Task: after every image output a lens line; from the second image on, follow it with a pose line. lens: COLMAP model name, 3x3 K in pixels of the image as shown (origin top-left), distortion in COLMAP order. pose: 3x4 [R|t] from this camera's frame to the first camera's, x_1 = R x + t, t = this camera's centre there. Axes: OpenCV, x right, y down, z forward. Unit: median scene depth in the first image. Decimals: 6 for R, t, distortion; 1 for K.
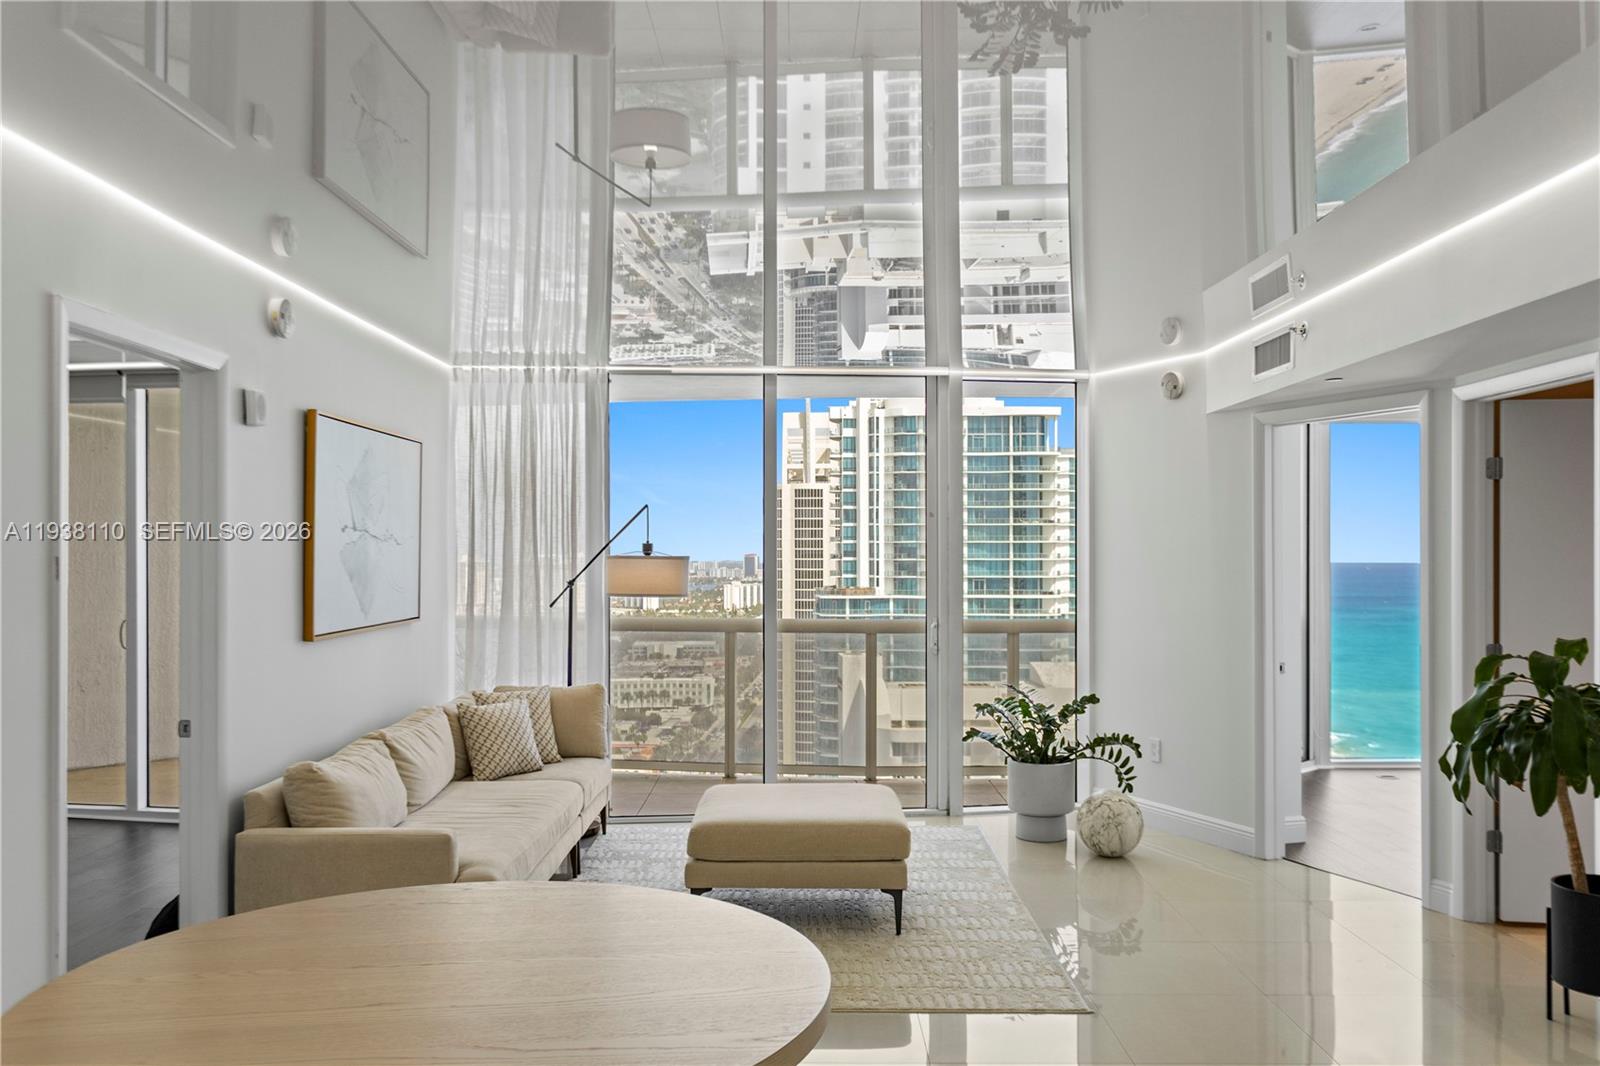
lens RADIAL K [[1294.5, 0, 791.7], [0, 1294.5, 571.0], [0, 0, 1]] dist [0.012808, 0.014336]
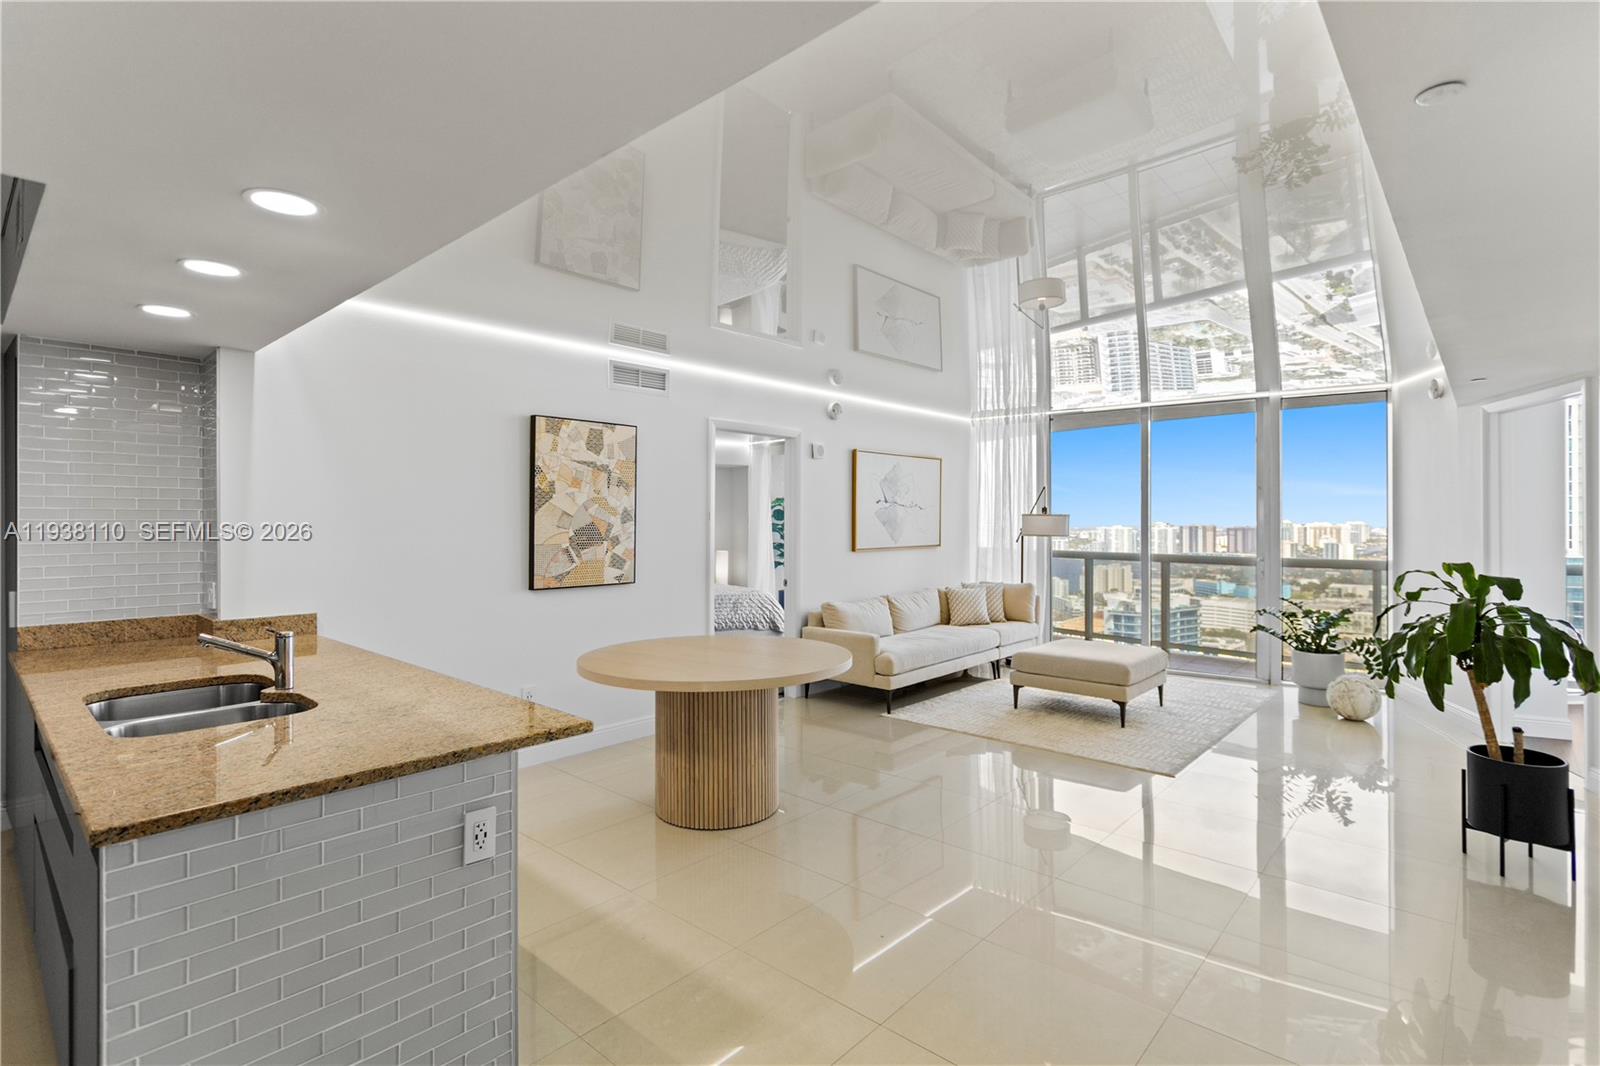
lens RADIAL K [[767.2, 0, 795.1], [0, 767.2, 530.3], [0, 0, 1]] dist [0.002869, 0.001154]
pose [[0.747057, 0.008054, -0.664712, 0.335461], [-0.008861, 0.999958, 0.002157, 0.011214], [0.664701, 0.004279, 0.747097, -0.055934]]
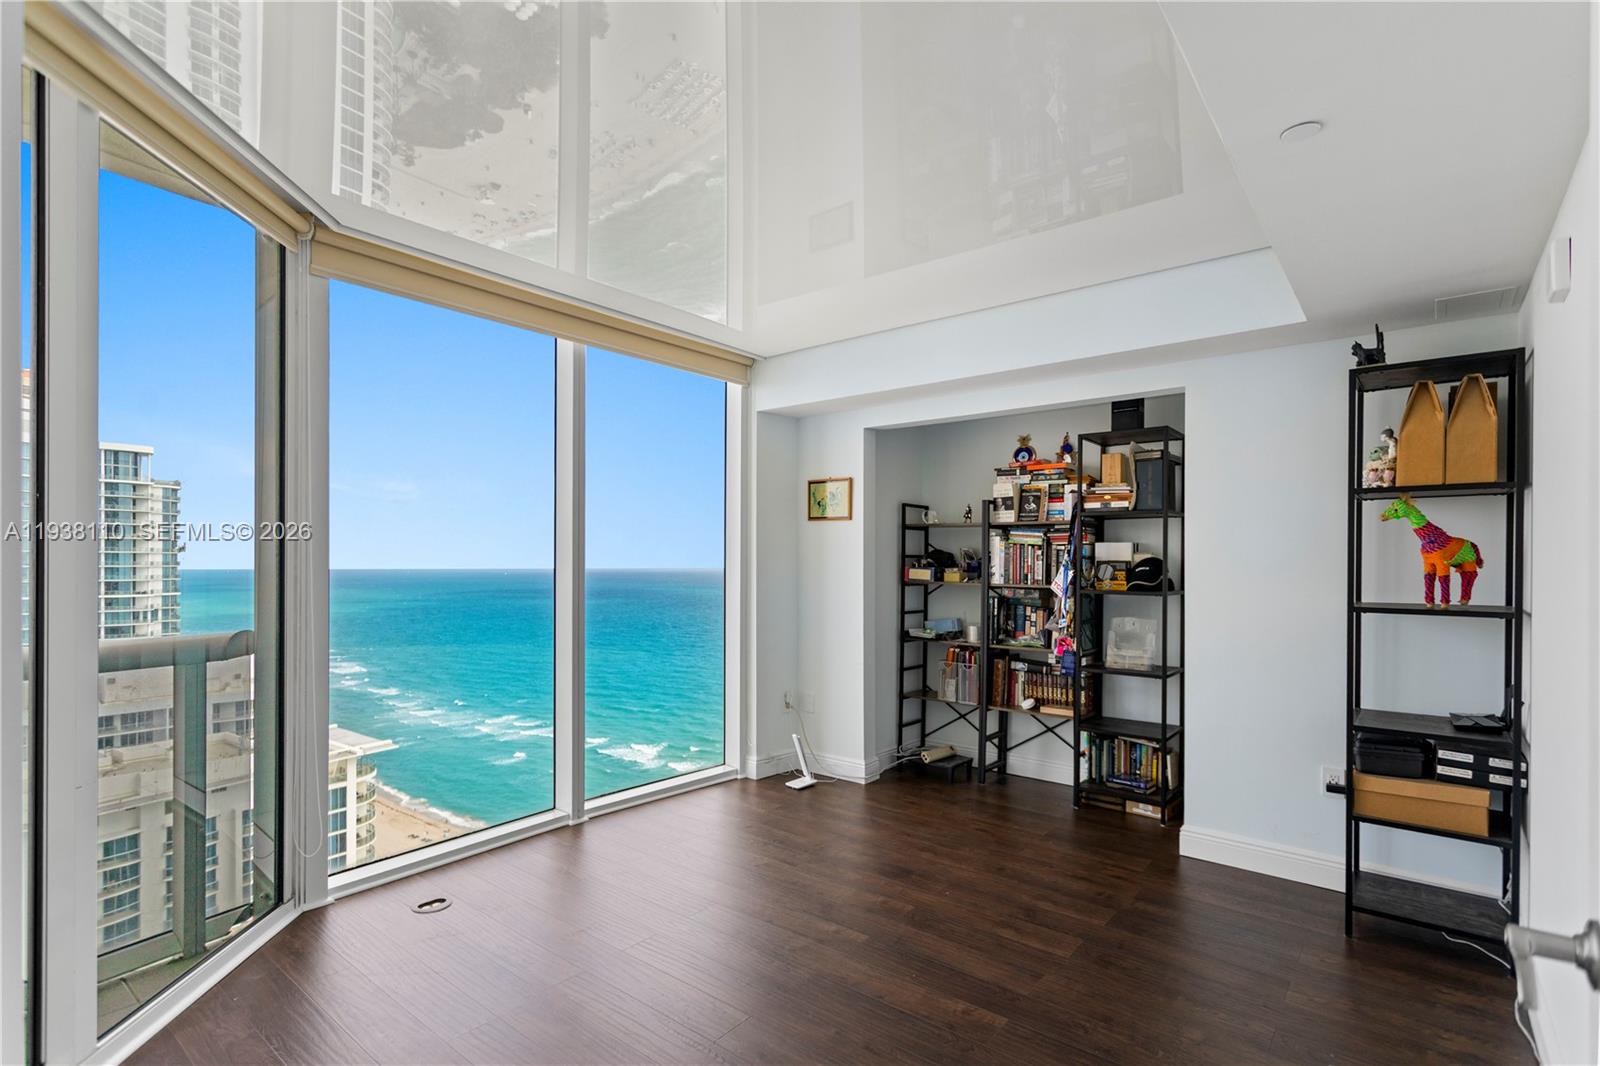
lens RADIAL K [[767.2, 0, 808.3], [0, 767.2, 555.6], [0, 0, 1]] dist [0.002869, 0.001154]
pose [[0.617517, 0.011020, 0.786481, 0.384635], [0.007188, 0.999781, -0.019652, 0.016596], [-0.786525, 0.017789, 0.617302, 0.864481]]
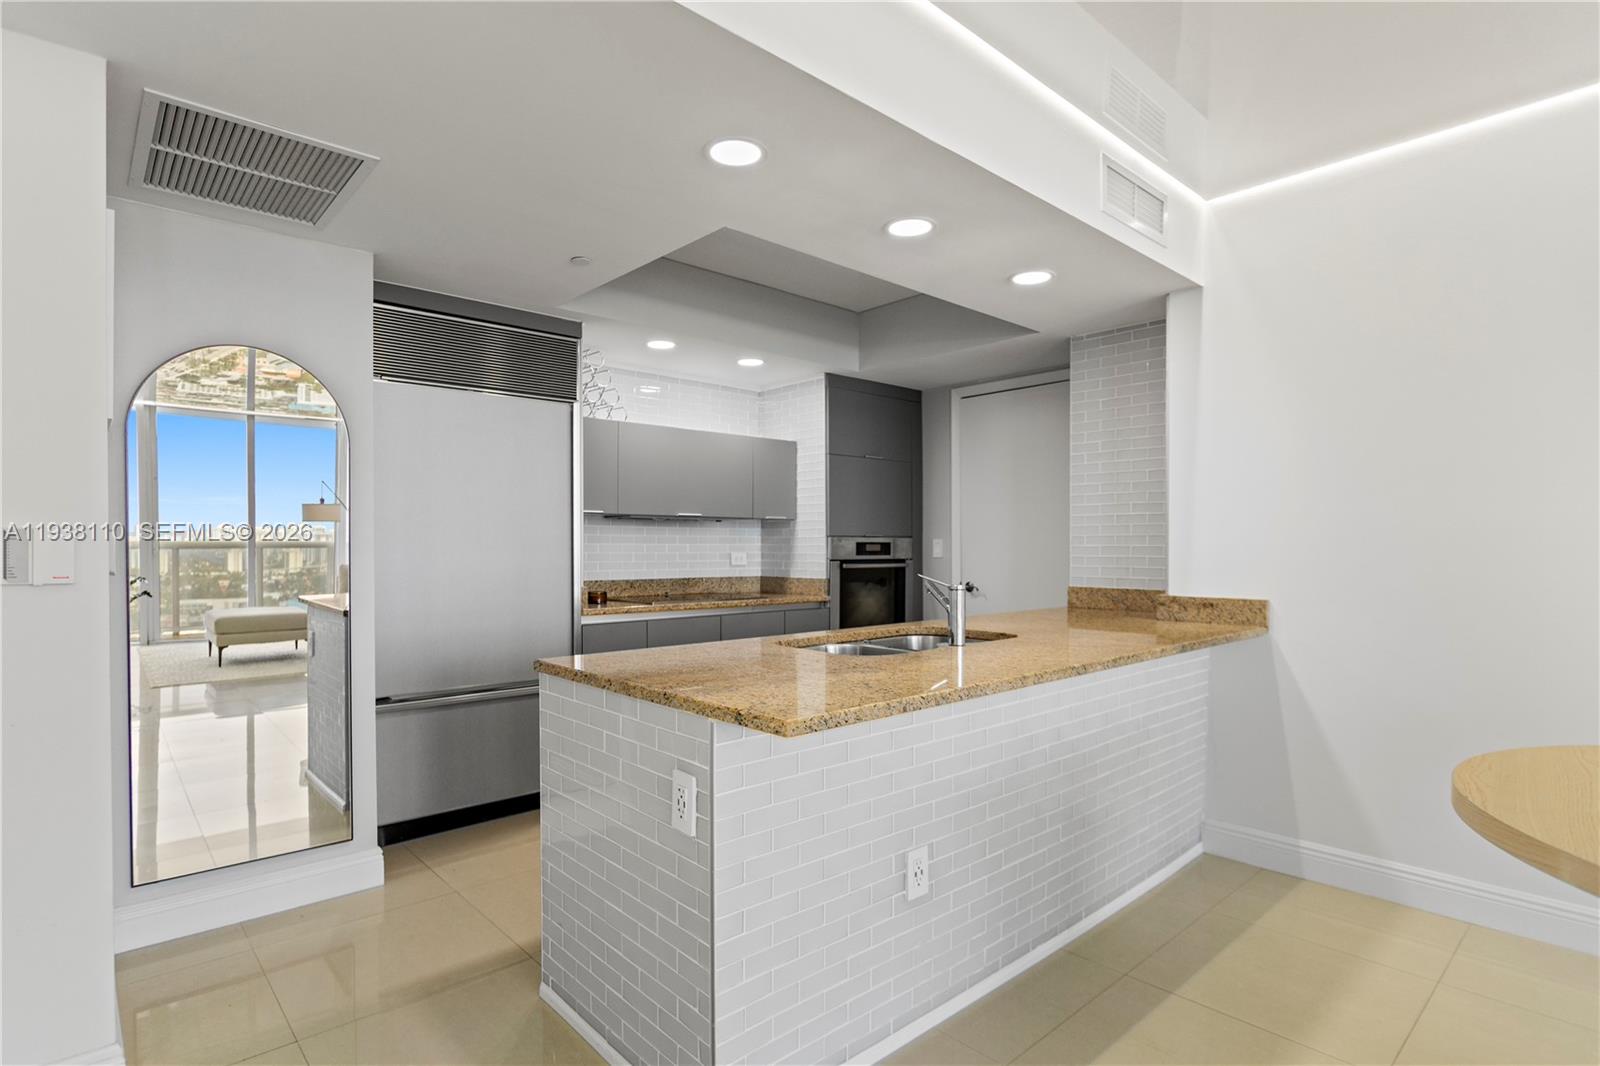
lens RADIAL K [[810.6, 0, 789.0], [0, 810.6, 559.1], [0, 0, 1]] dist [-0.012123, 0.000250]
pose [[-0.742152, 0.012089, -0.670123, 0.205272], [-0.007268, 0.999633, 0.026083, 0.042836], [0.670192, 0.024228, -0.741792, 0.283875]]
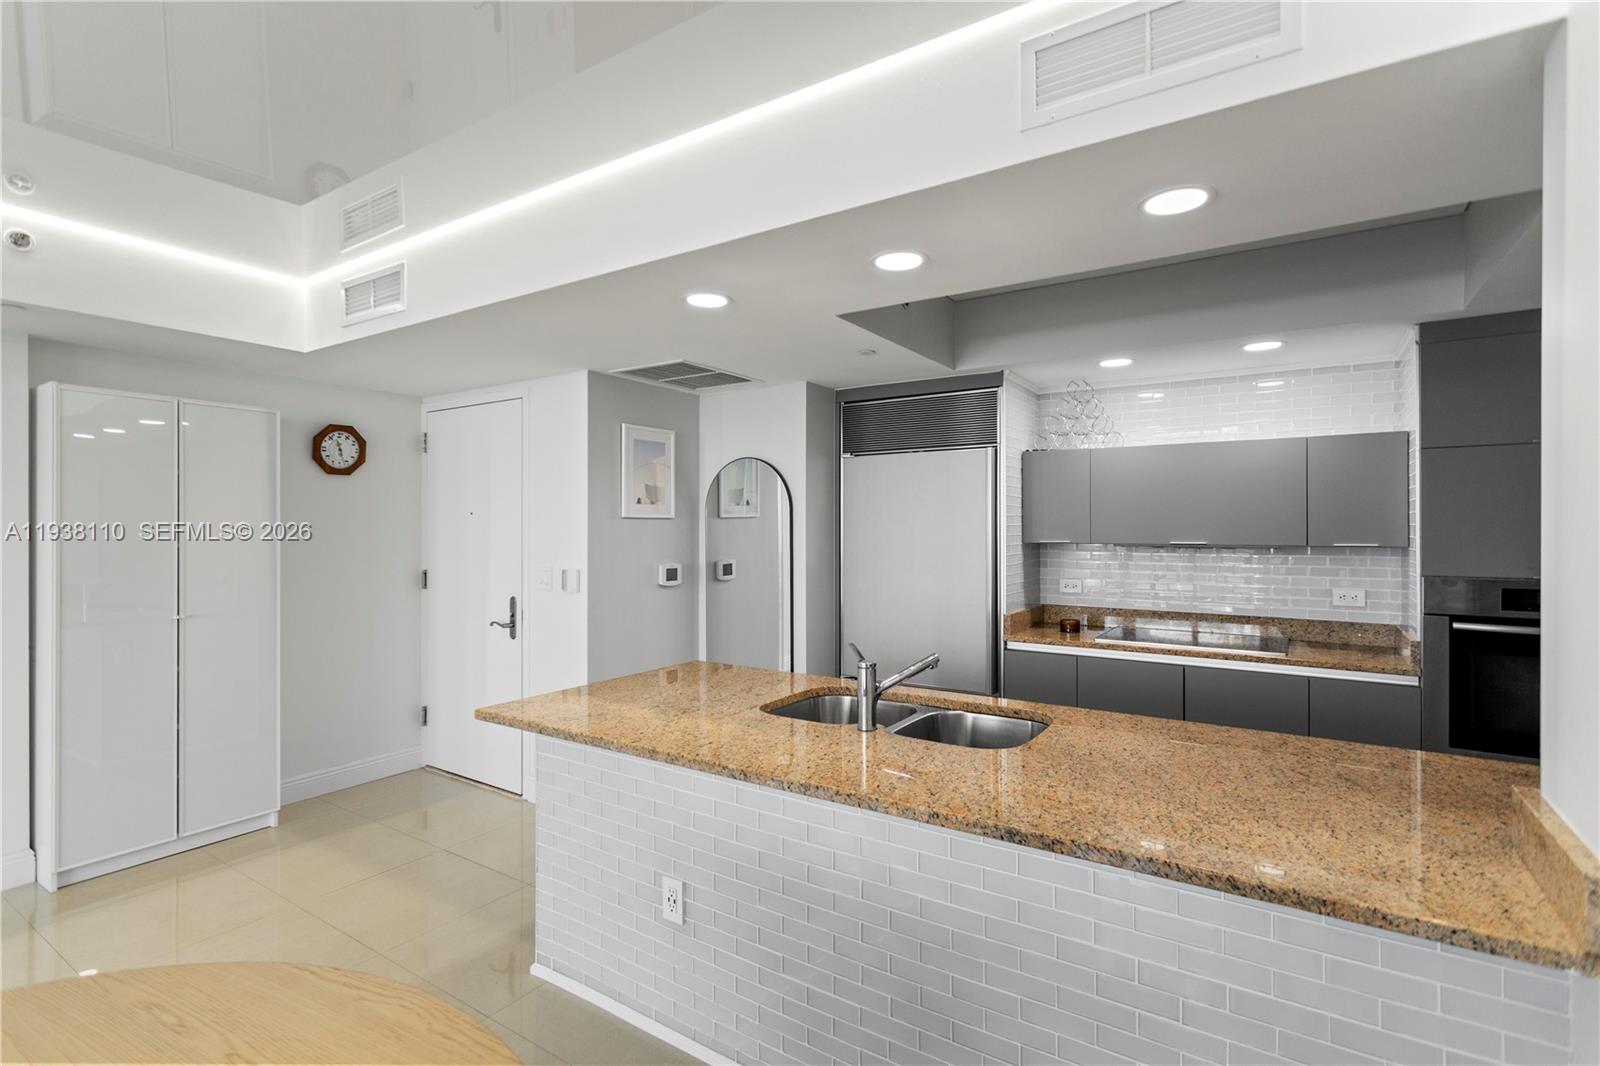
lens RADIAL K [[767.2, 0, 778.7], [0, 767.2, 531.4], [0, 0, 1]] dist [0.002869, 0.001154]
pose [[-0.831206, -0.001019, 0.555964, -0.234540], [0.008944, 0.999844, 0.015204, 0.006425], [-0.555893, 0.017610, -0.831068, 0.337959]]
